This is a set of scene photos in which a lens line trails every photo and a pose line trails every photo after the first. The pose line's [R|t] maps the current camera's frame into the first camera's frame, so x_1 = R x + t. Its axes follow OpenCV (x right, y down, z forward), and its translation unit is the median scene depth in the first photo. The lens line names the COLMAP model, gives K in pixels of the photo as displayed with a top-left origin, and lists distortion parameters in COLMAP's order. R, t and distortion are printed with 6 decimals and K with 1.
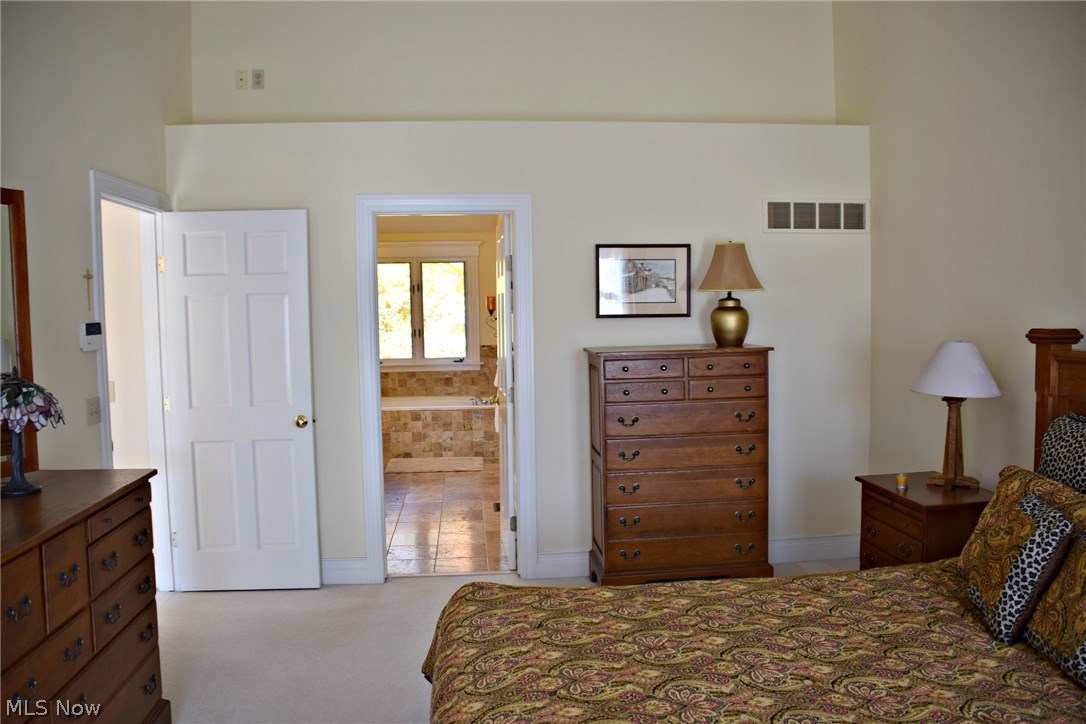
lens RADIAL K [[851.6, 0, 543.0], [0, 851.6, 362.0], [0, 0, 1]] dist [-0.165616, 0.115597]
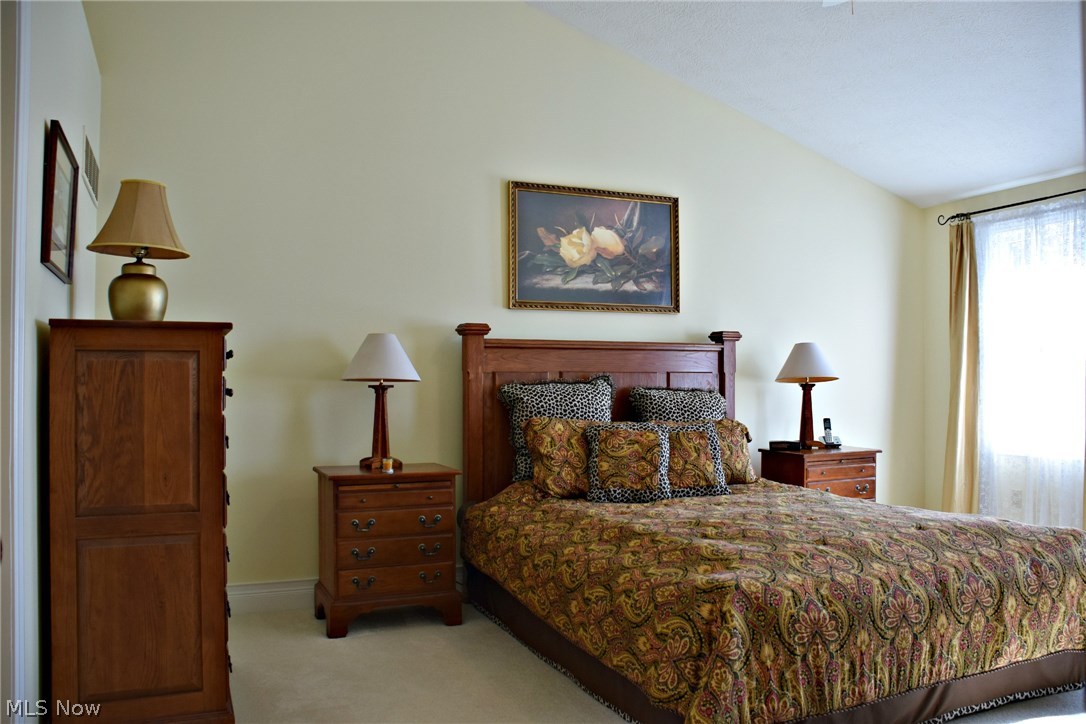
lens RADIAL K [[851.6, 0, 543.0], [0, 851.6, 362.0], [0, 0, 1]] dist [-0.165616, 0.115597]
pose [[-0.292157, 0.022361, 0.956109, -0.768746], [0.073146, 0.997321, -0.000974, -0.005983], [-0.953569, 0.069651, -0.293010, 1.639706]]
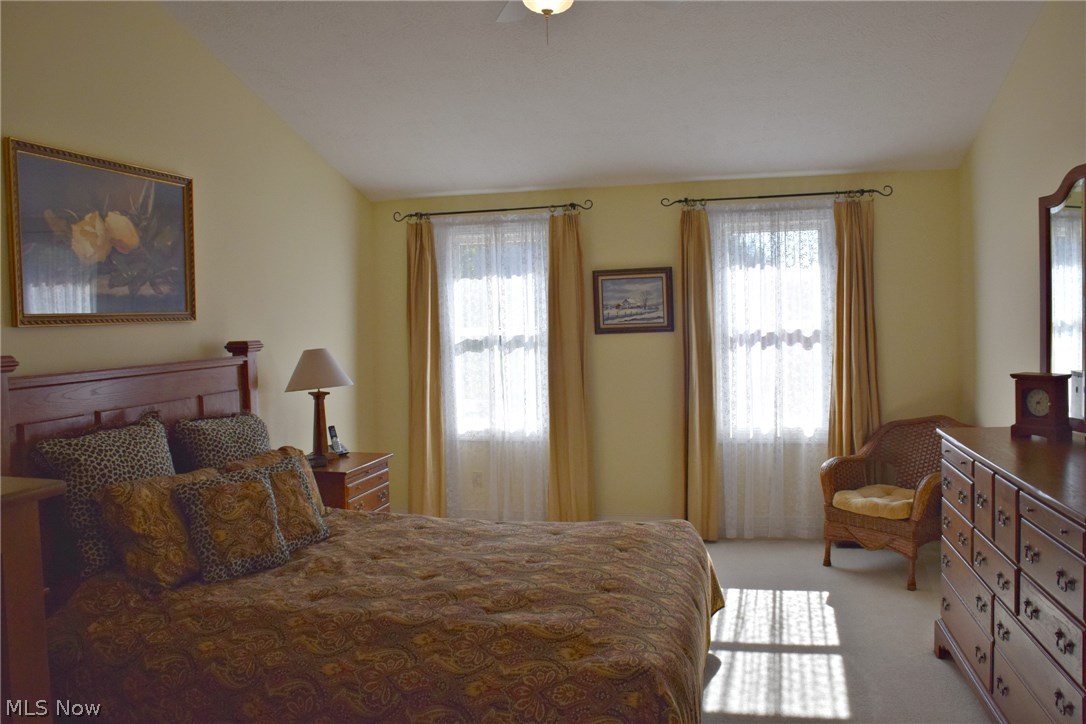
lens RADIAL K [[851.6, 0, 543.0], [0, 851.6, 362.0], [0, 0, 1]] dist [-0.165616, 0.115597]
pose [[-0.935790, 0.004396, 0.352529, -0.318698], [0.051170, 0.991028, 0.123472, -0.136831], [-0.348824, 0.133583, -0.927619, 1.912019]]
